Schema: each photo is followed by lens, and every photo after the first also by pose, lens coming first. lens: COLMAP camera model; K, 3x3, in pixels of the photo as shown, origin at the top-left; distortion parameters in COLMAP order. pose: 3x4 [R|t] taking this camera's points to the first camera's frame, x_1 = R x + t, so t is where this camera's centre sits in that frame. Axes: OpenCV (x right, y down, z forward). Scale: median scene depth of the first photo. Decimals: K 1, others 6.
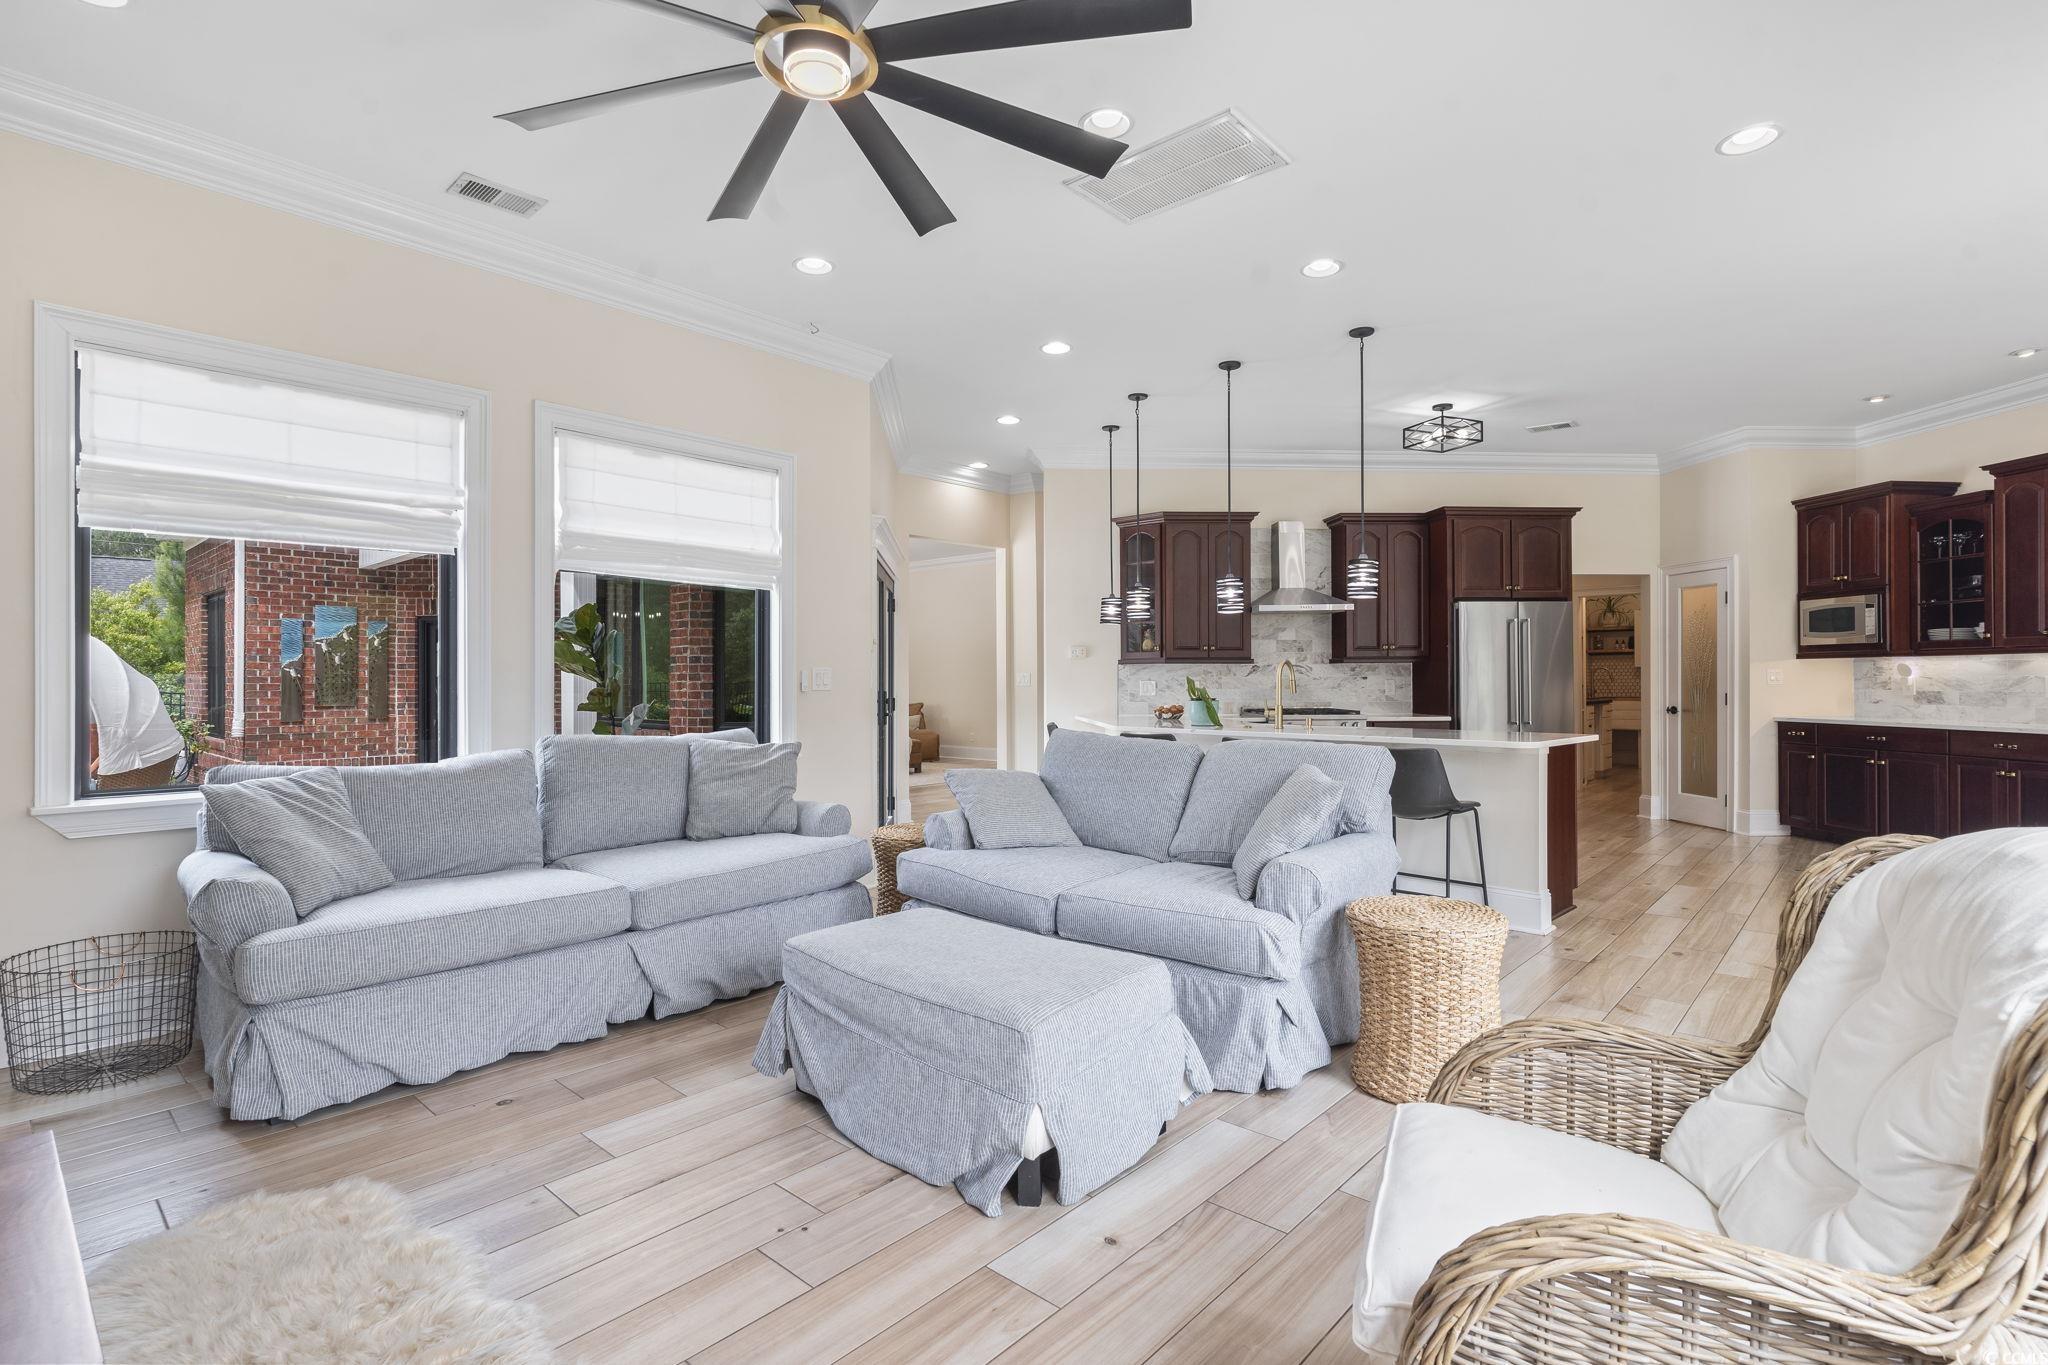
lens RADIAL K [[961.8, 0, 1020.0], [0, 961.8, 681.6], [0, 0, 1]] dist [0.005311, -0.000347]
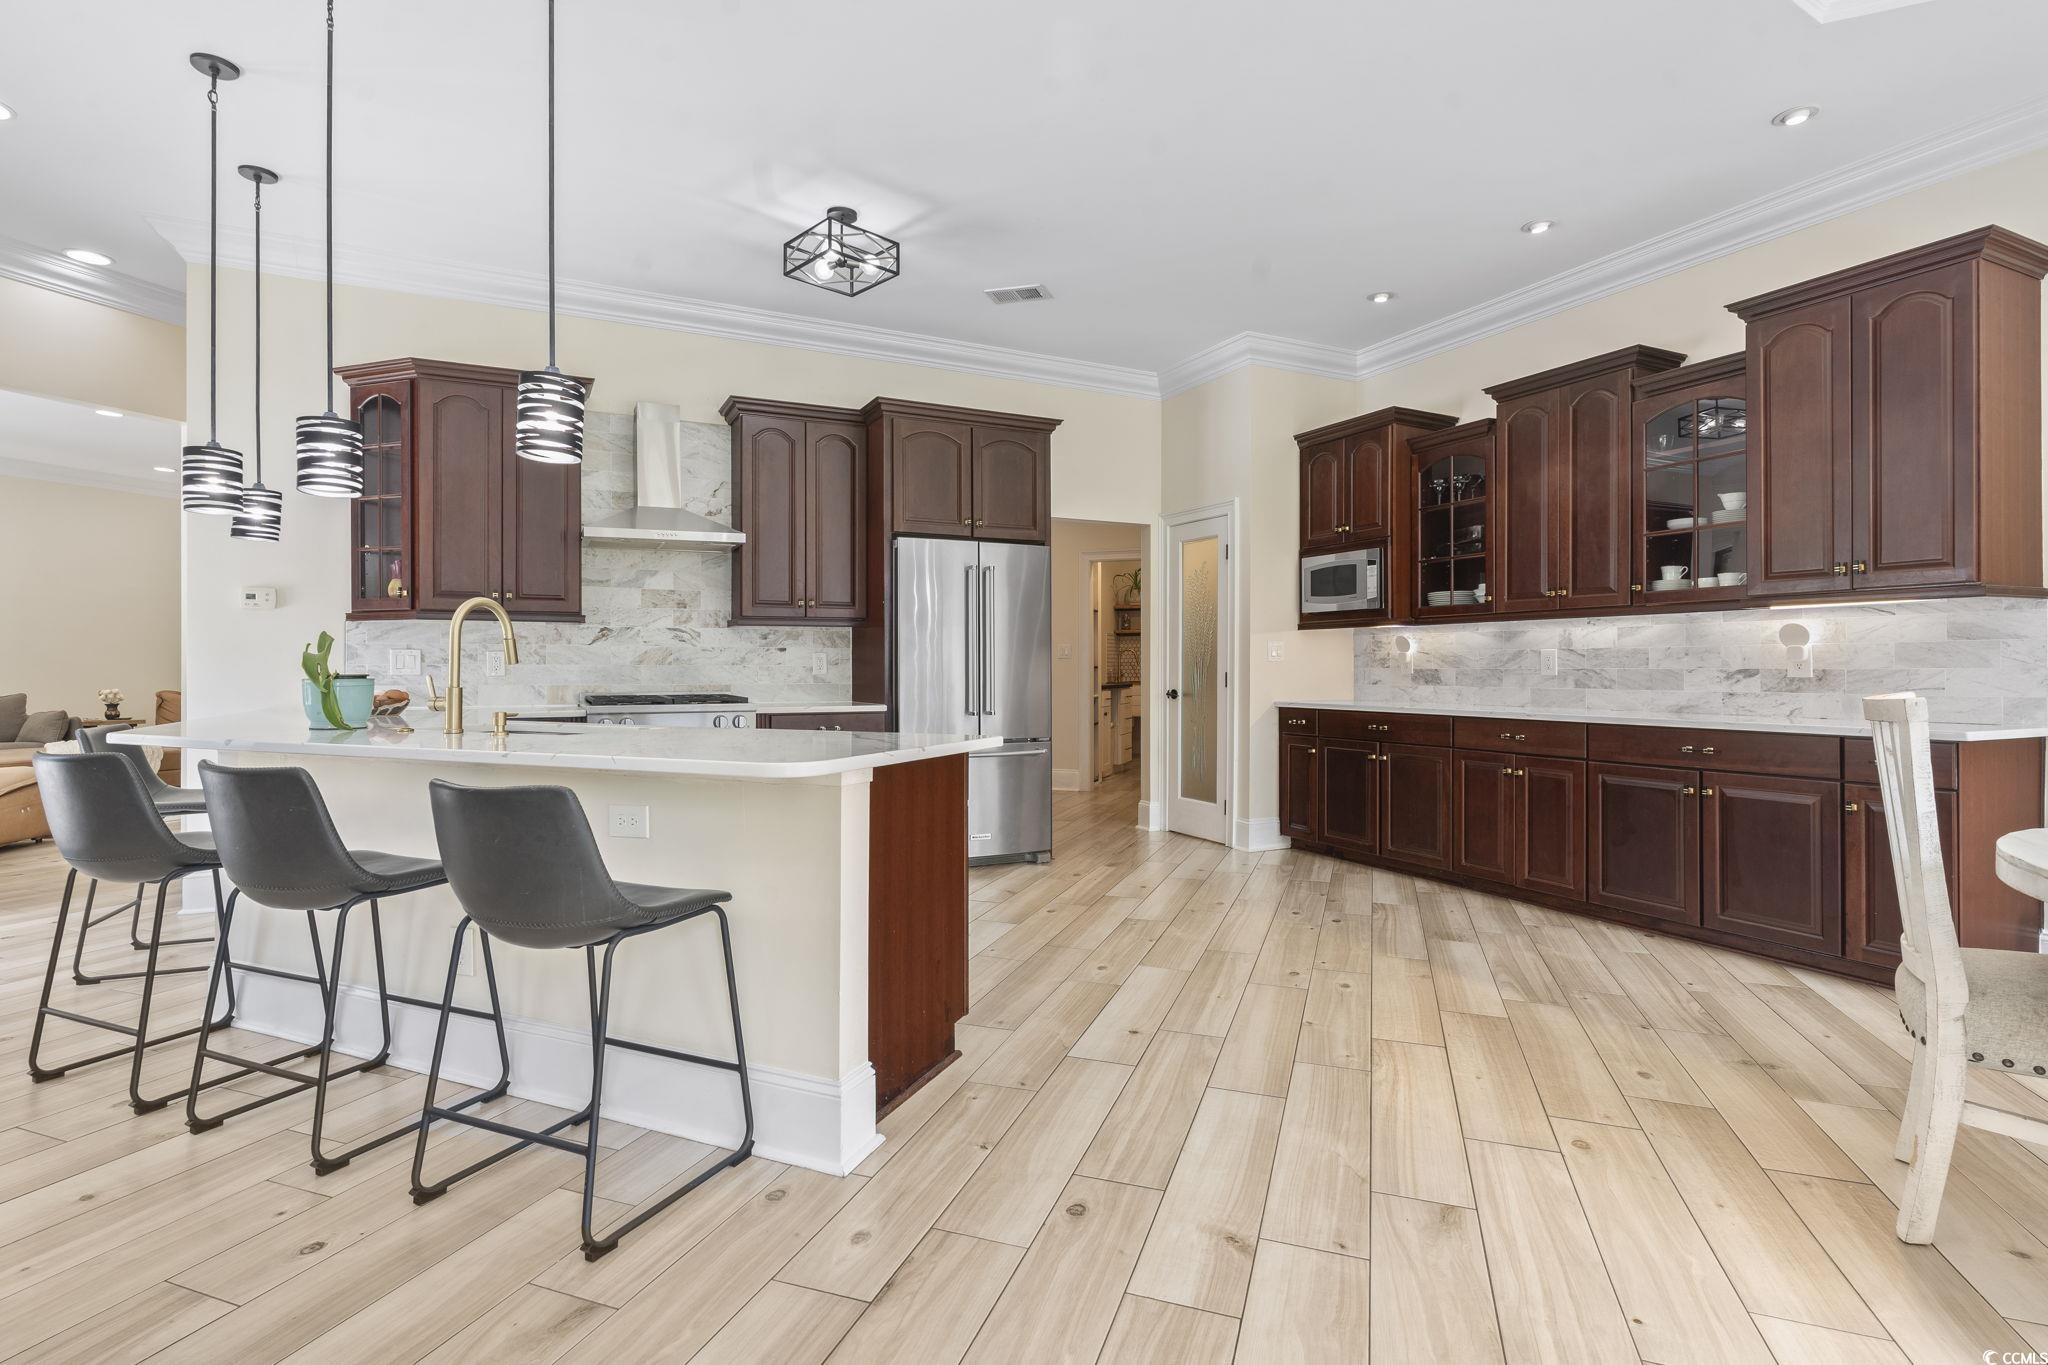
lens RADIAL K [[961.8, 0, 1008.1], [0, 961.8, 676.1], [0, 0, 1]] dist [0.005311, -0.000347]
pose [[0.928969, 0.001450, 0.370155, 0.278256], [-0.003013, 0.999989, 0.003645, 0.013205], [-0.370145, -0.004501, 0.928963, 0.337815]]
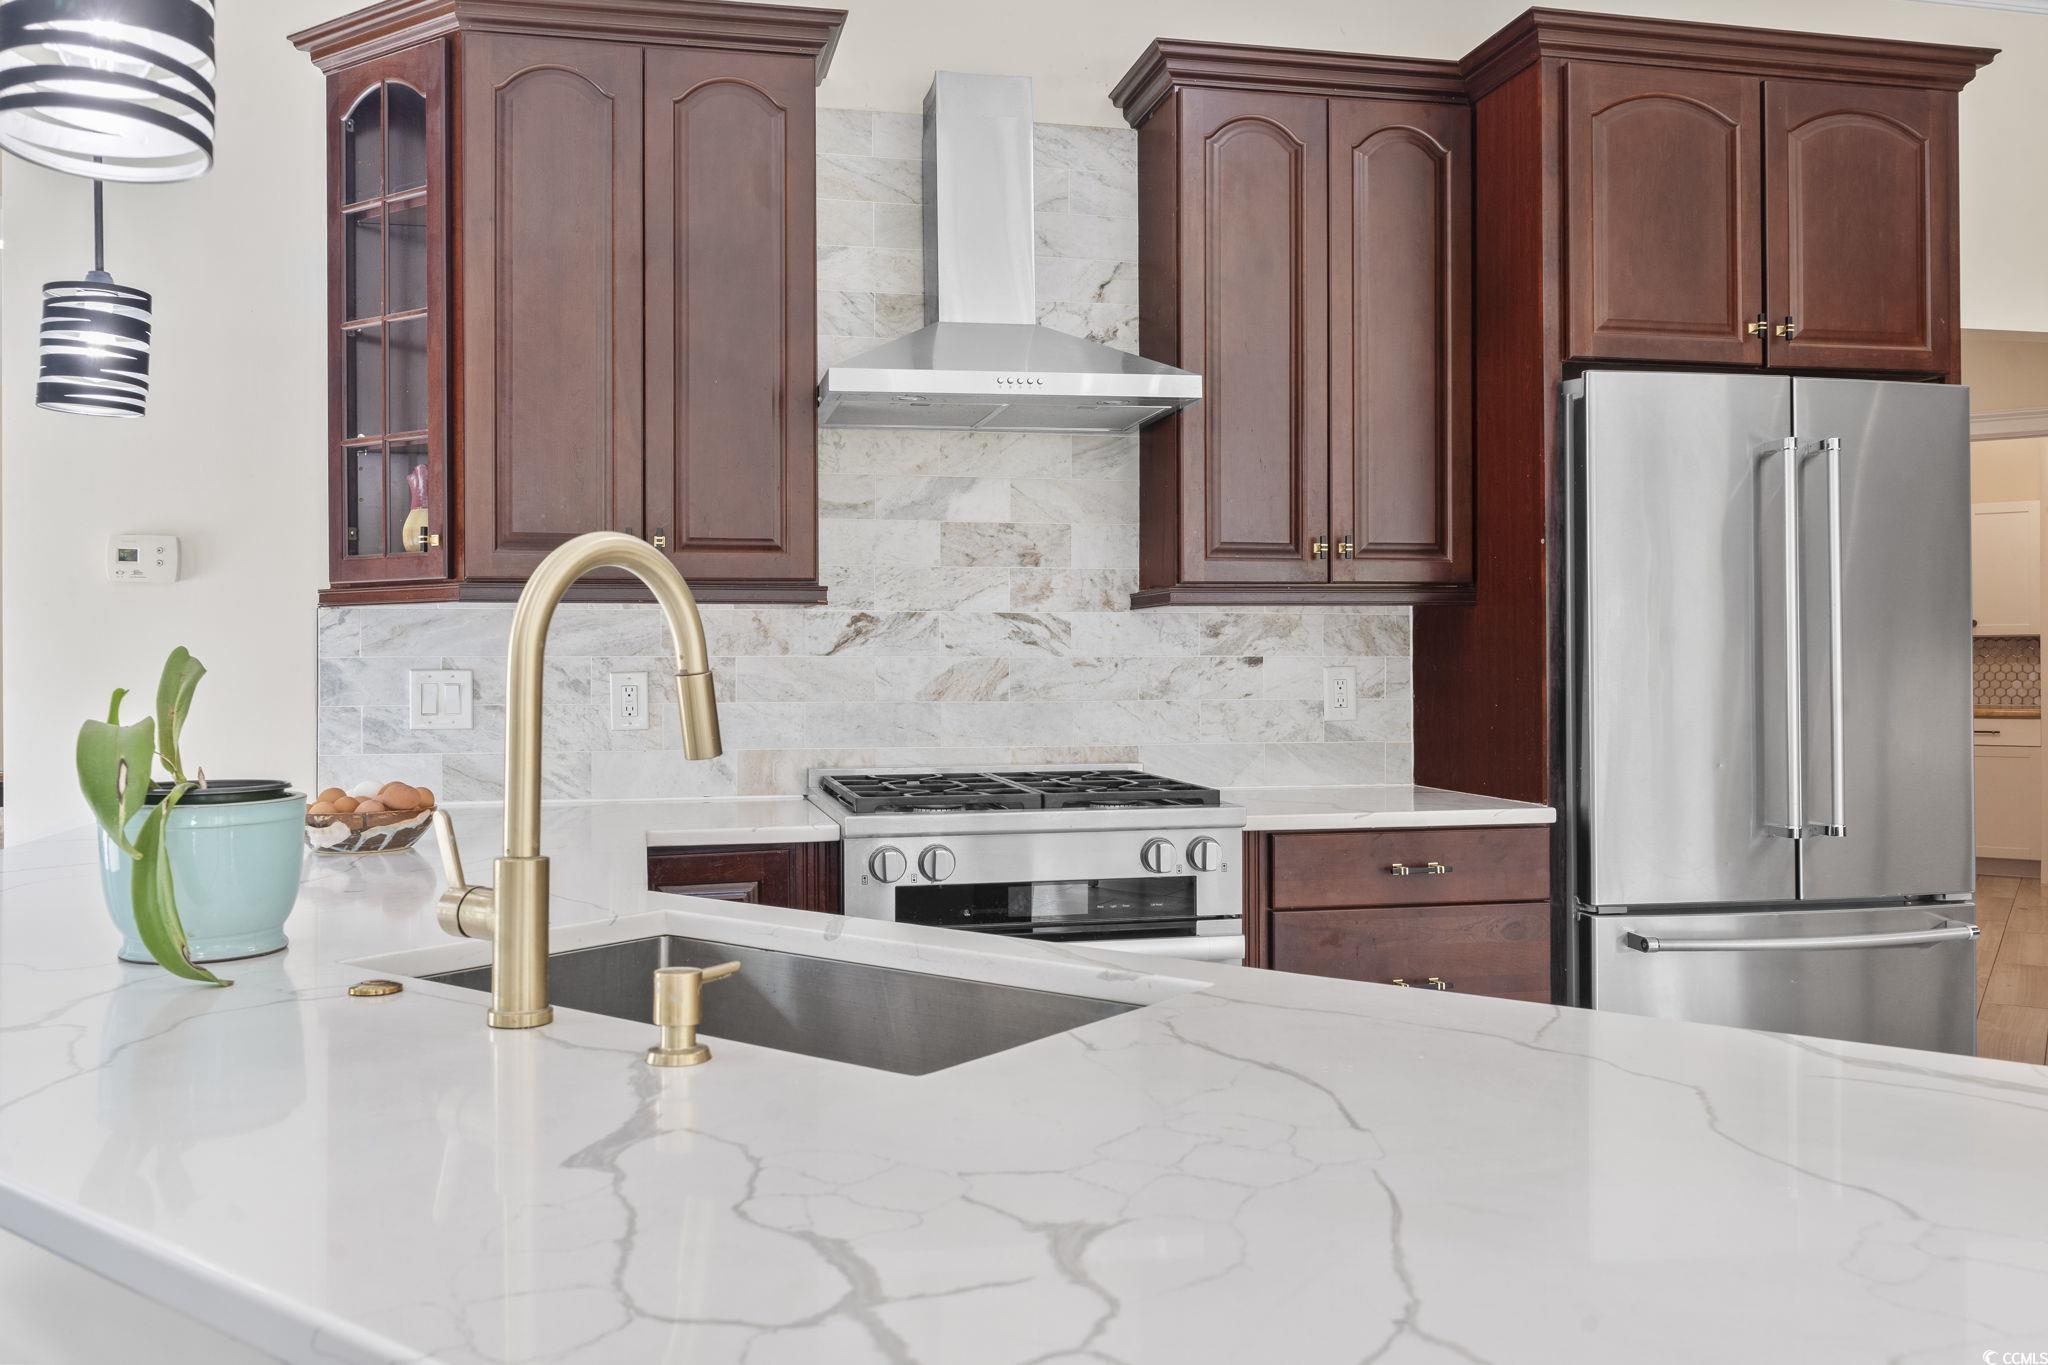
lens RADIAL K [[1560.9, 0, 1024.9], [0, 1560.9, 676.4], [0, 0, 1]] dist [0.003436, 0.006196]
pose [[0.988578, -0.000272, 0.150711, 0.242740], [-0.000331, 0.999992, 0.003975, -0.001152], [-0.150711, -0.003980, 0.988570, 0.607129]]
